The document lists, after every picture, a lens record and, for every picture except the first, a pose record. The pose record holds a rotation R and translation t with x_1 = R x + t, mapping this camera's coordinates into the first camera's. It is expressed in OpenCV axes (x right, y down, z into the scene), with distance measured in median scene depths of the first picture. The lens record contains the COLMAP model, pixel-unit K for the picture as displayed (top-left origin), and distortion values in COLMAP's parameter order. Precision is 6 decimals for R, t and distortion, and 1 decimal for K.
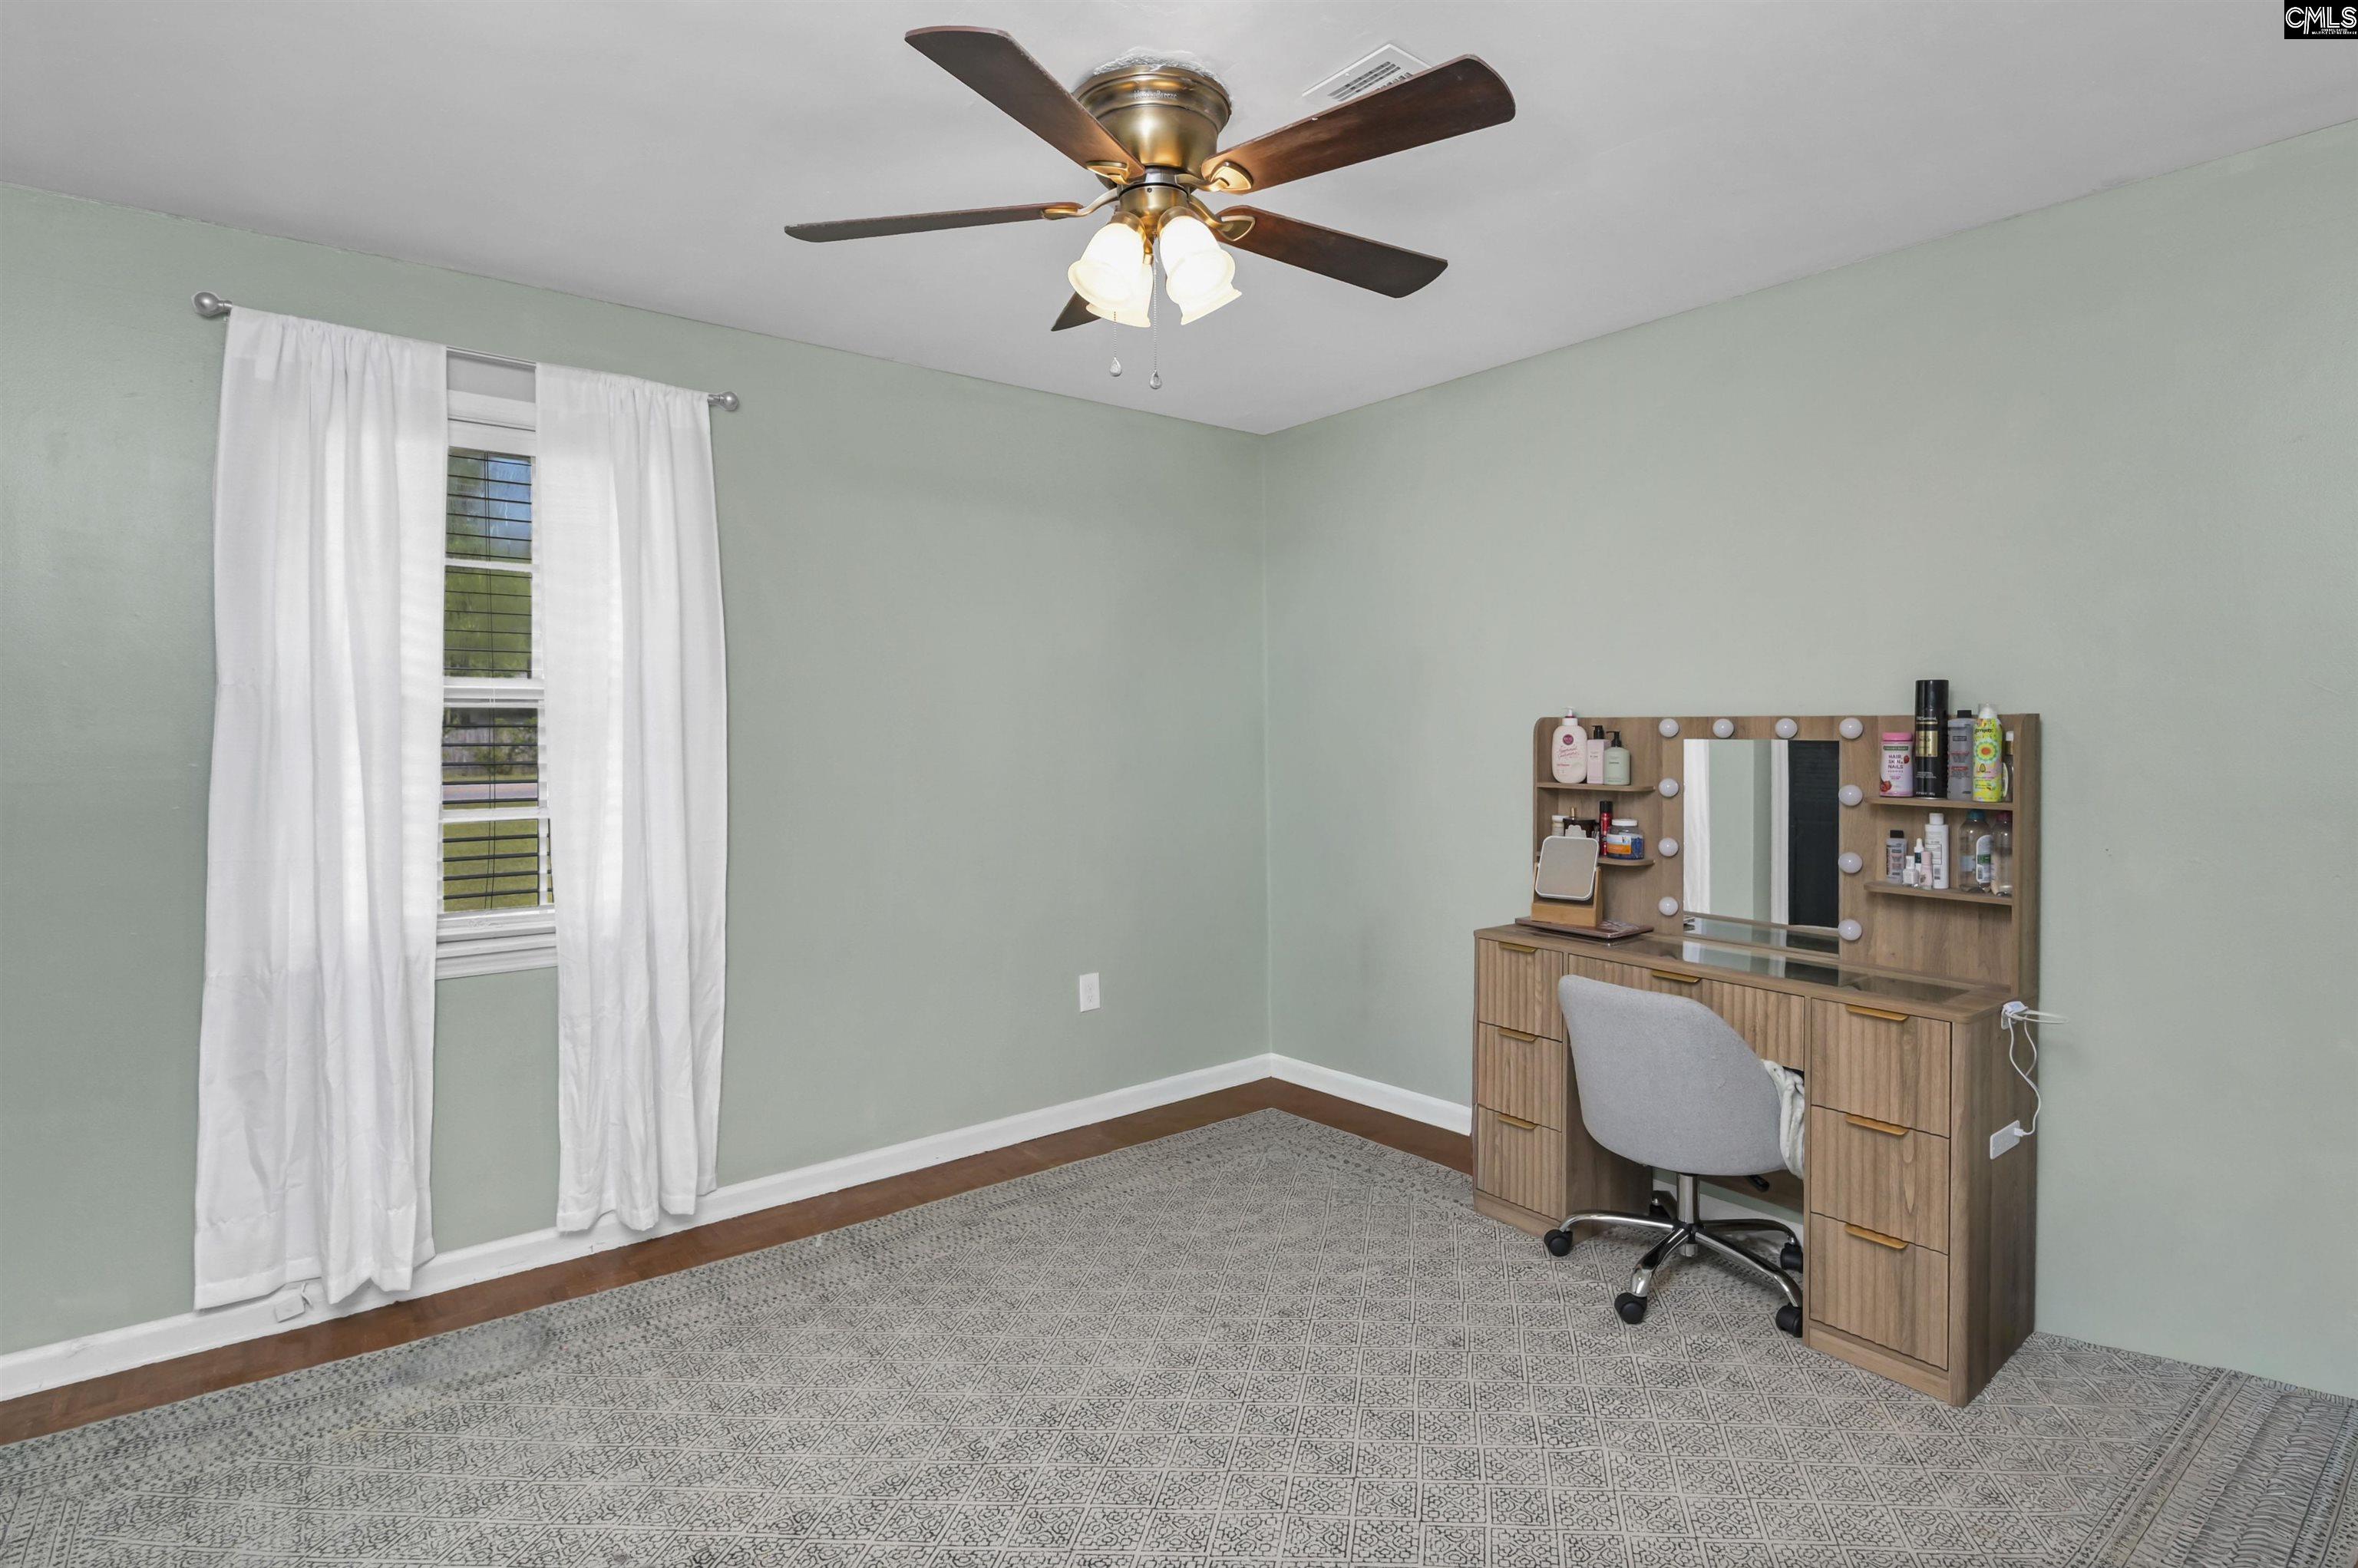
lens RADIAL K [[1205.6, 0, 1178.8], [0, 1205.6, 729.3], [0, 0, 1]] dist [-0.001439, -0.002092]
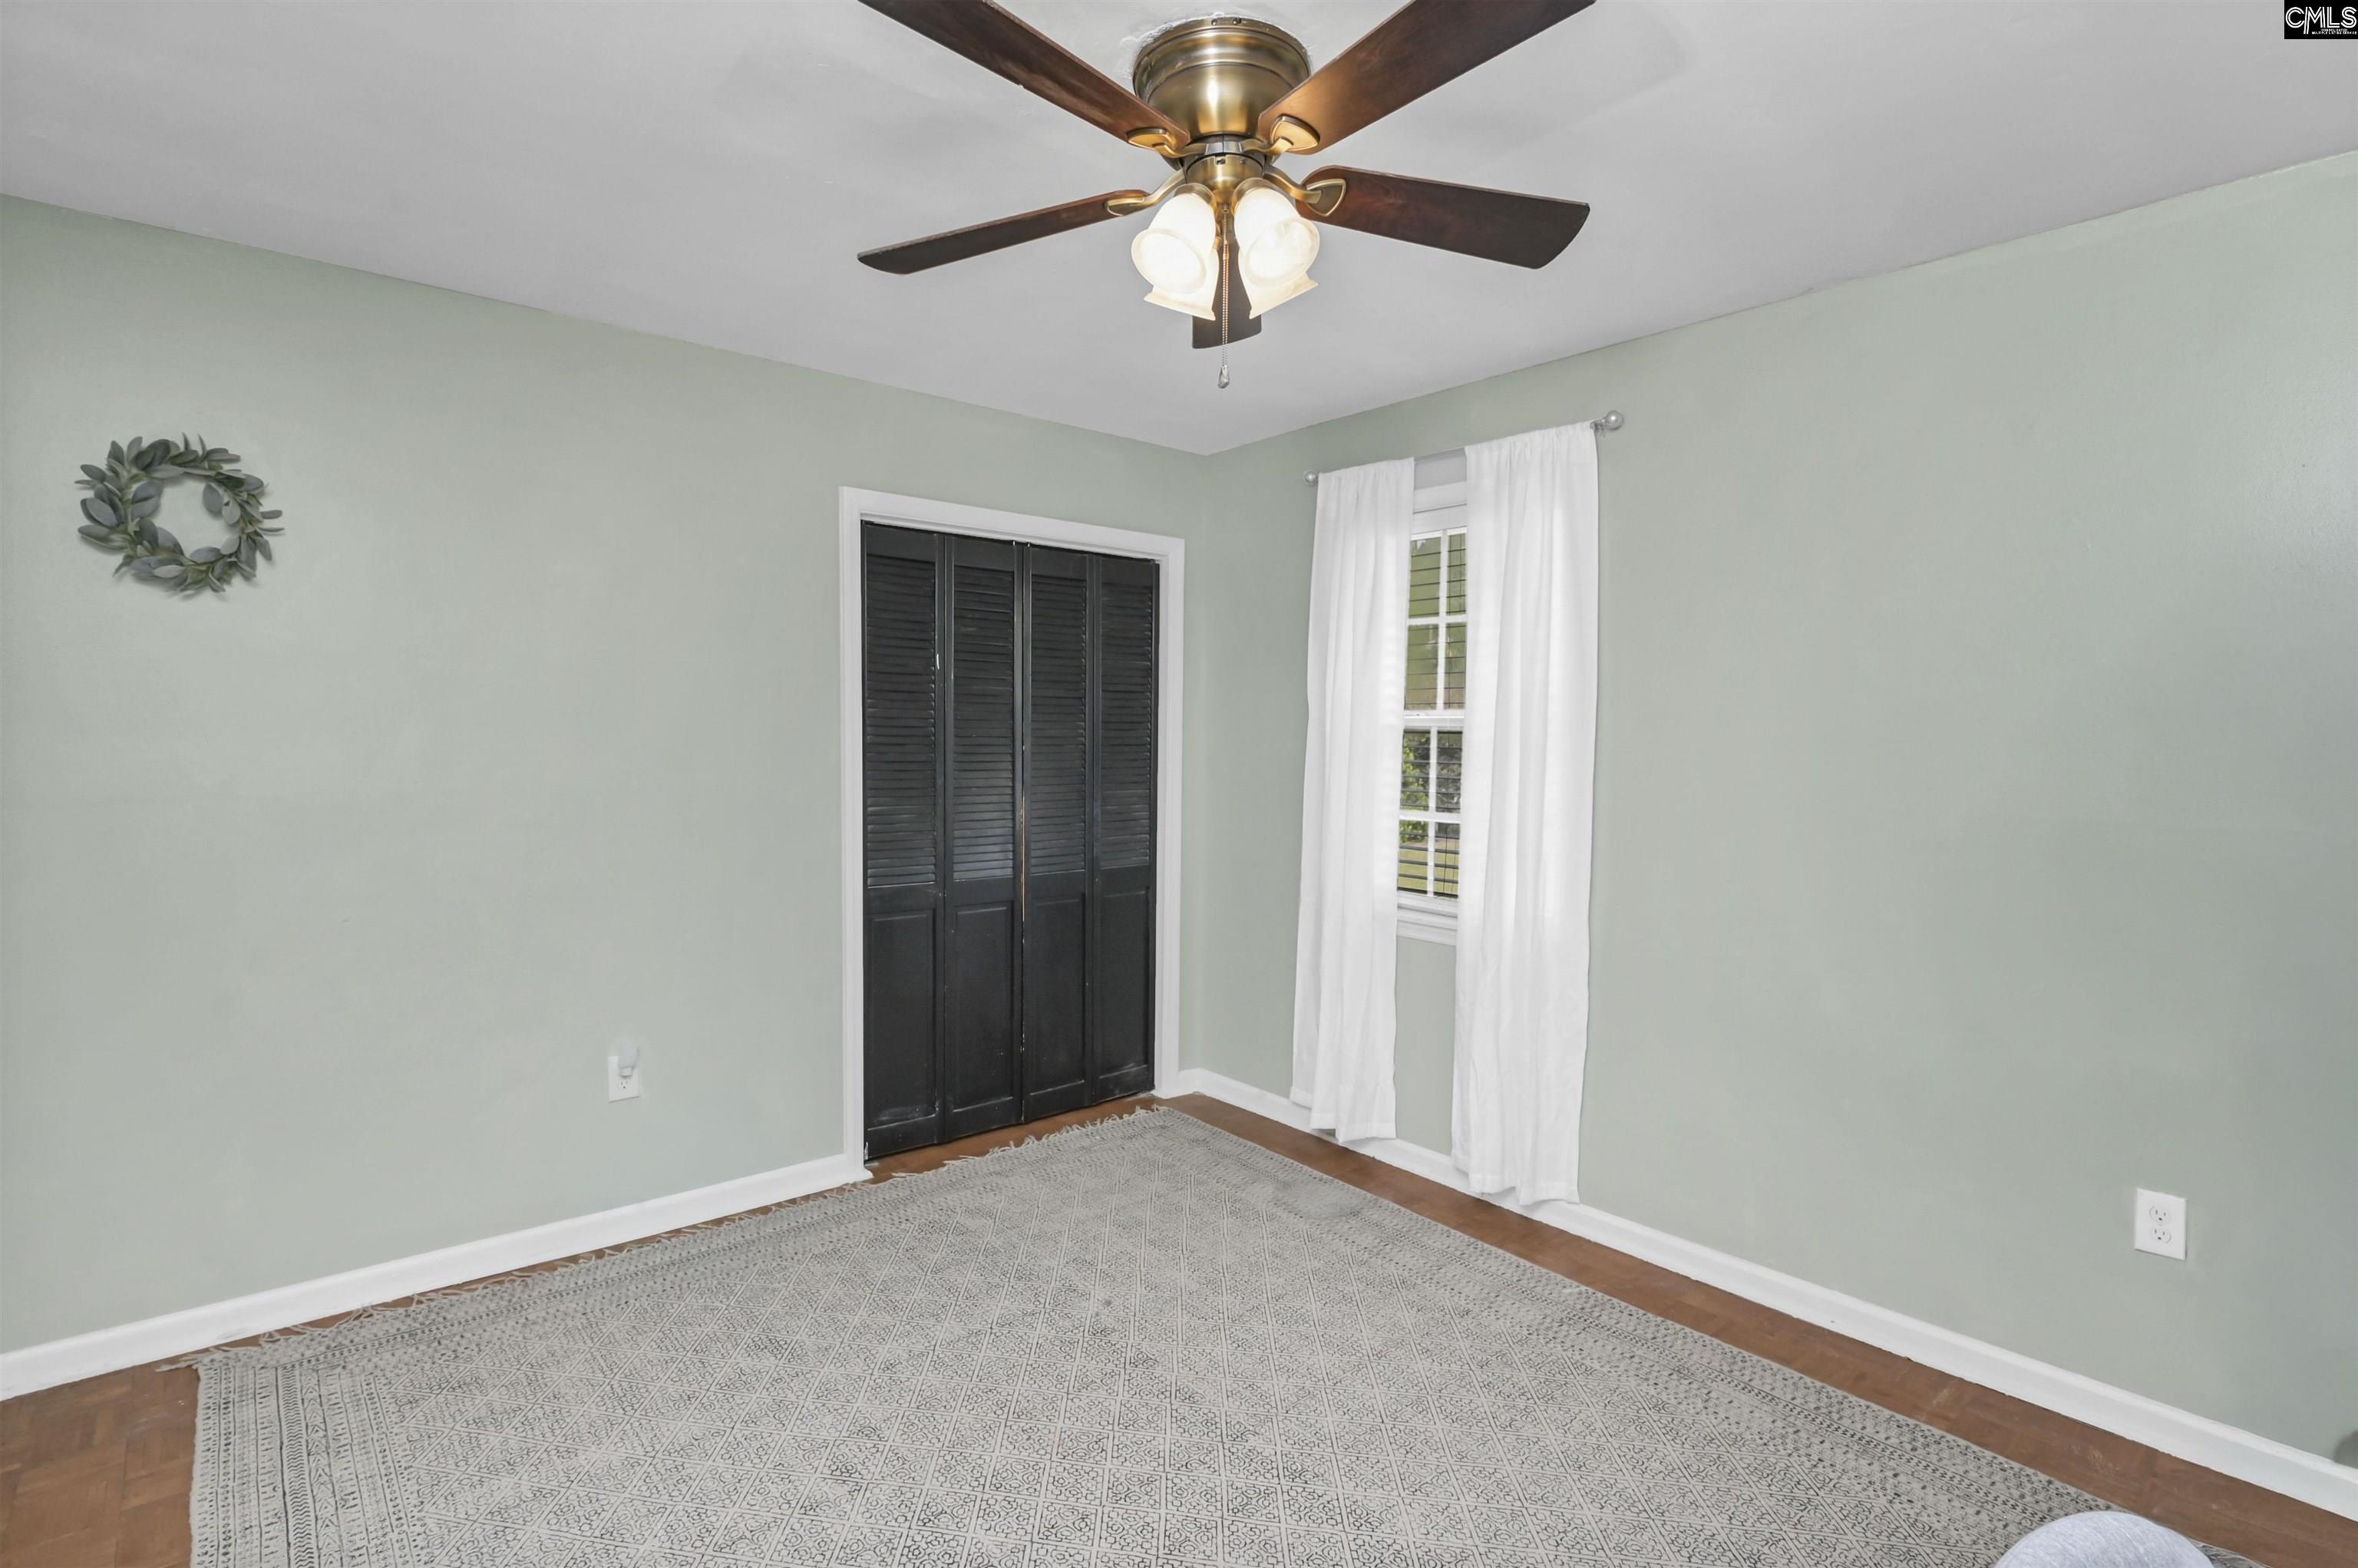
lens RADIAL K [[1143.9, 0, 1175.1], [0, 1143.9, 776.5], [0, 0, 1]] dist [0.005064, -0.007666]
pose [[0.020994, 0.044195, -0.998802, 0.649252], [-0.014954, 0.998925, 0.043886, -0.021226], [0.999668, 0.014015, 0.021632, 0.725448]]
